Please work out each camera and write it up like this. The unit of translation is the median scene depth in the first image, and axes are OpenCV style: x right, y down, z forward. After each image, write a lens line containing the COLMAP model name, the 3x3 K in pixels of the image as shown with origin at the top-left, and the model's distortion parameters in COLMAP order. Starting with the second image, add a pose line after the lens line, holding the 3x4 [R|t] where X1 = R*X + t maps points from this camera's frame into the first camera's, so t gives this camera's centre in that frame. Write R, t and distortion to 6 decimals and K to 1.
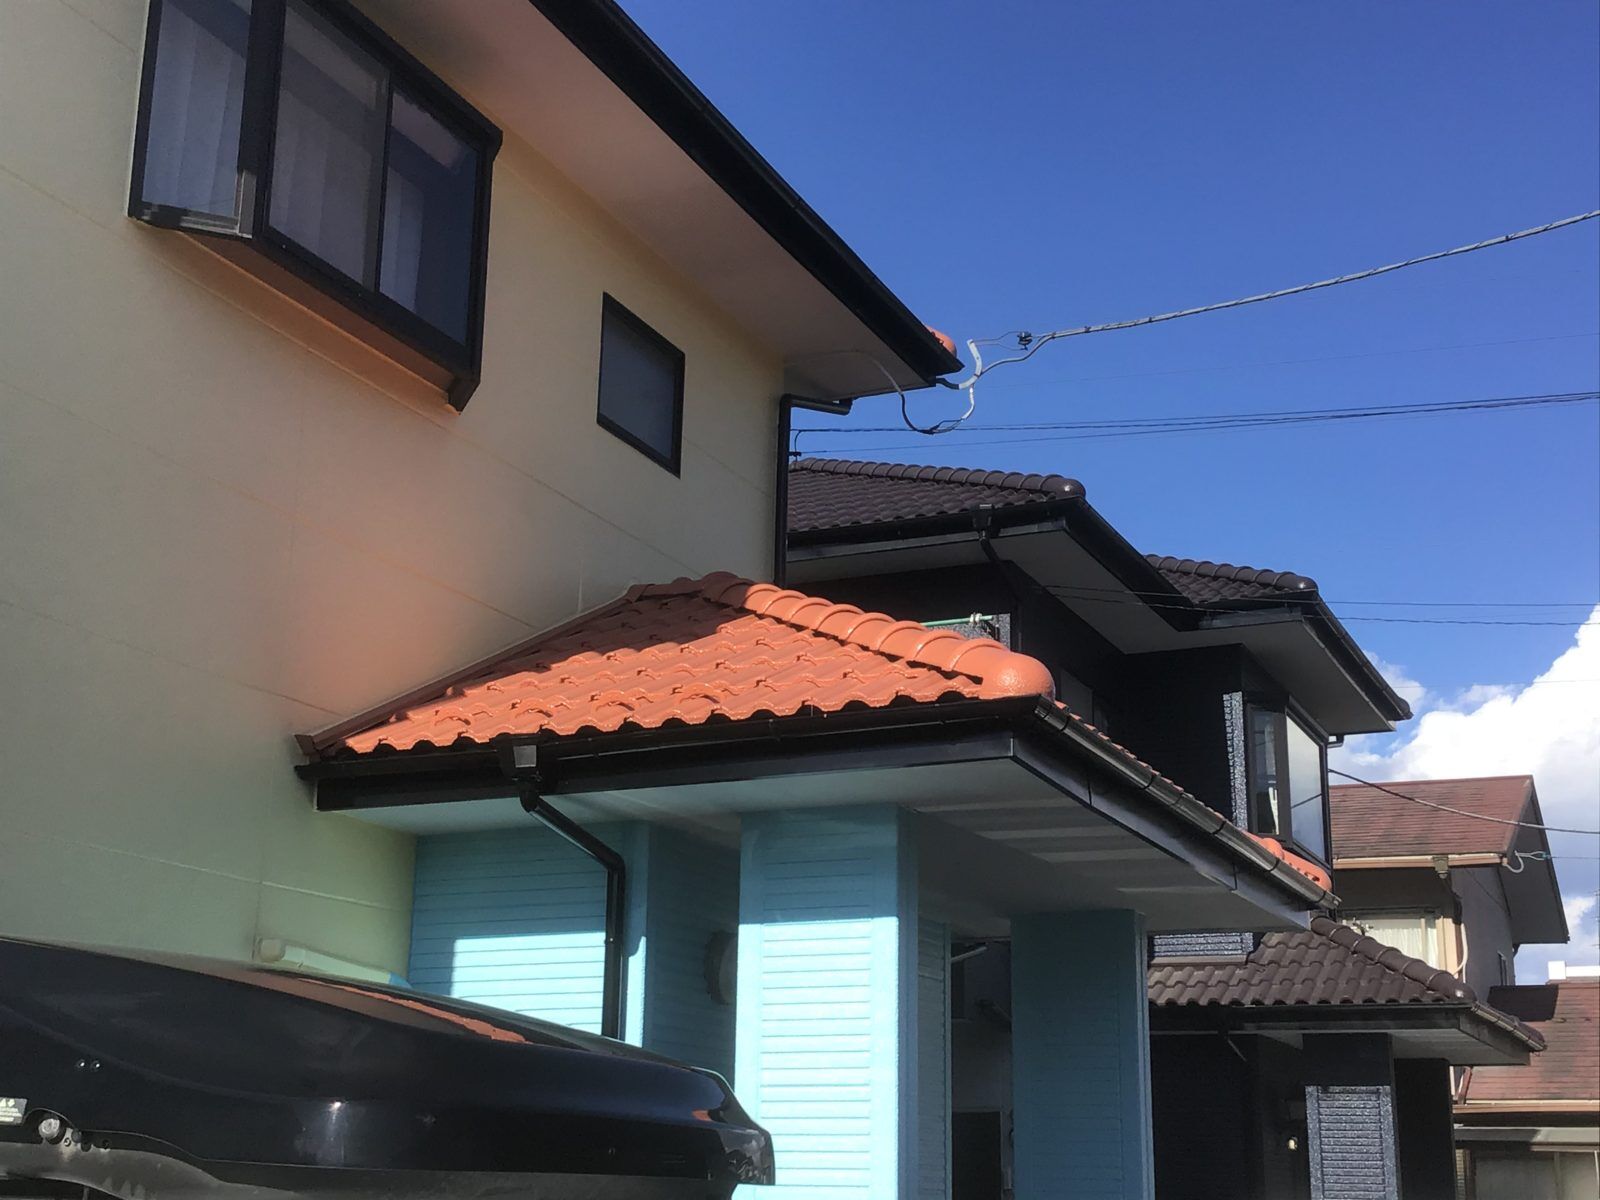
lens RADIAL K [[2088.8, 0, 808.9], [0, 2088.8, 599.7], [0, 0, 1]] dist [0.114498, 0.000000]
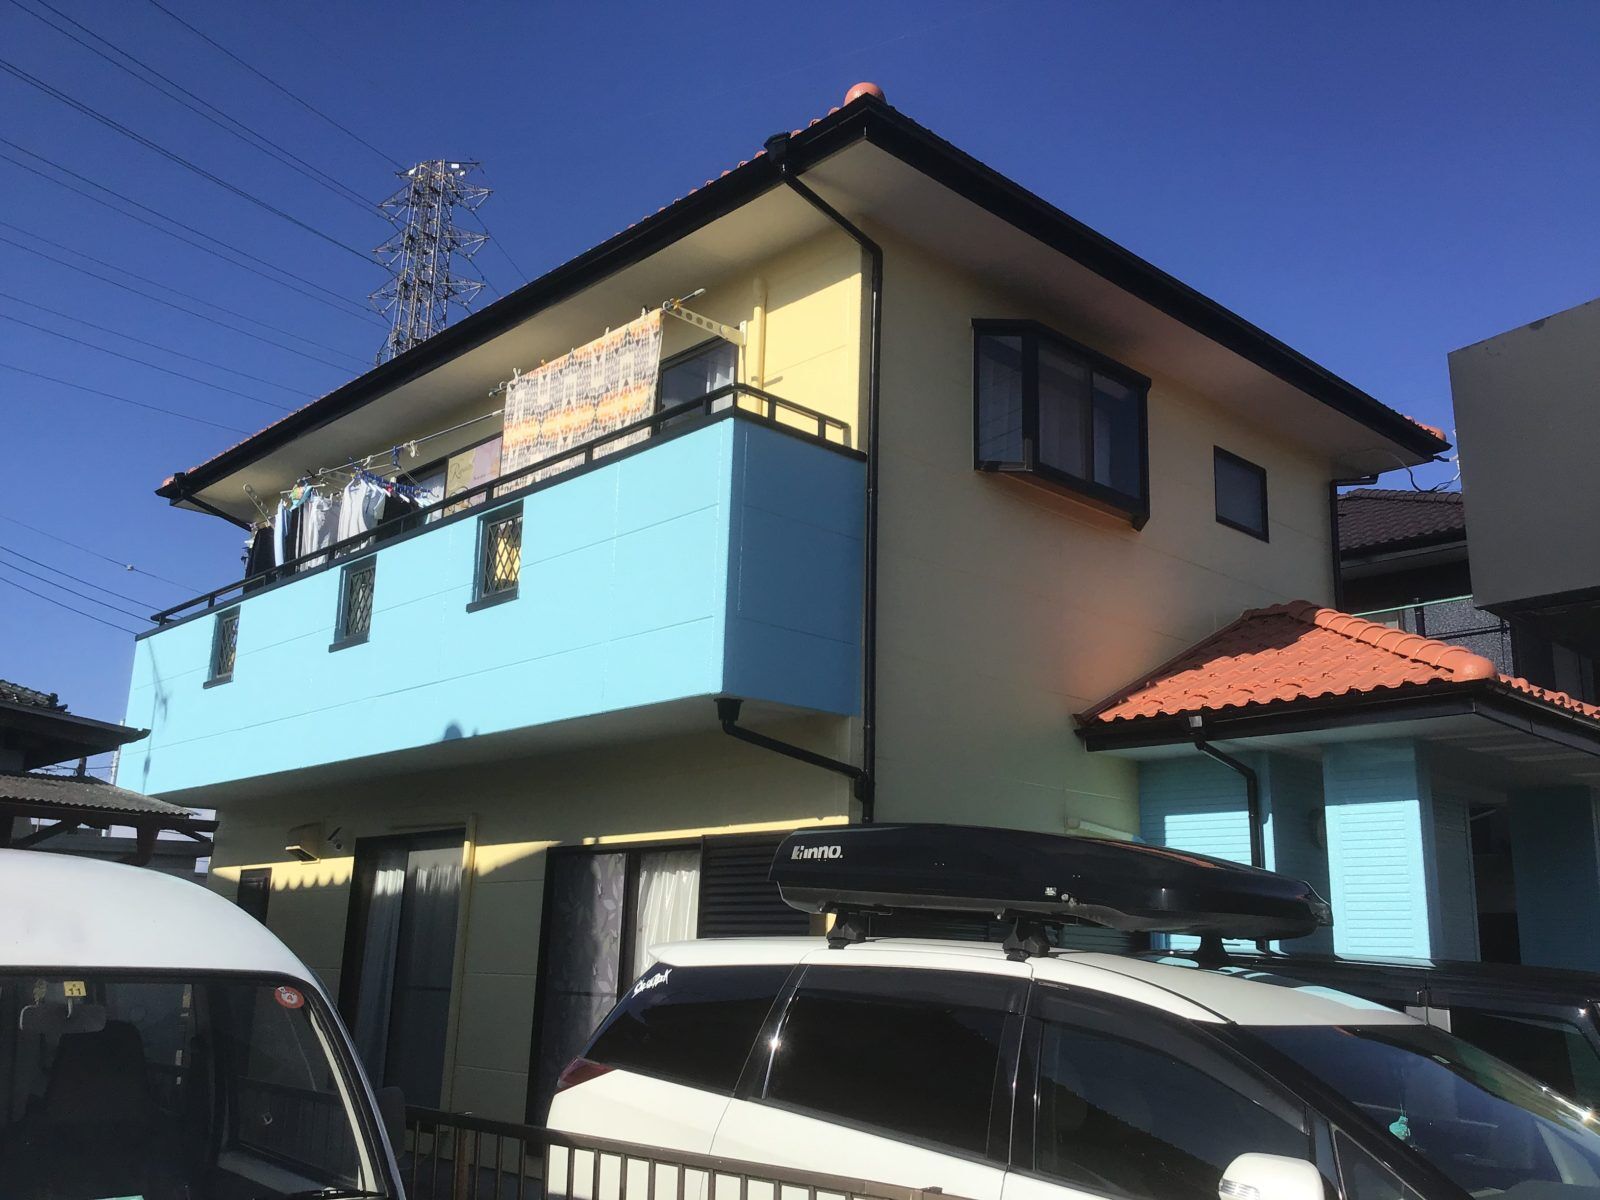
lens RADIAL K [[1433.8, 0, 775.4], [0, 1433.8, 607.1], [0, 0, 1]] dist [0.070329, -0.150460]
pose [[0.917781, -0.081972, -0.388535, 0.028984], [0.091998, 0.995733, 0.007236, -0.067744], [0.386284, -0.042386, 0.921406, -0.323776]]
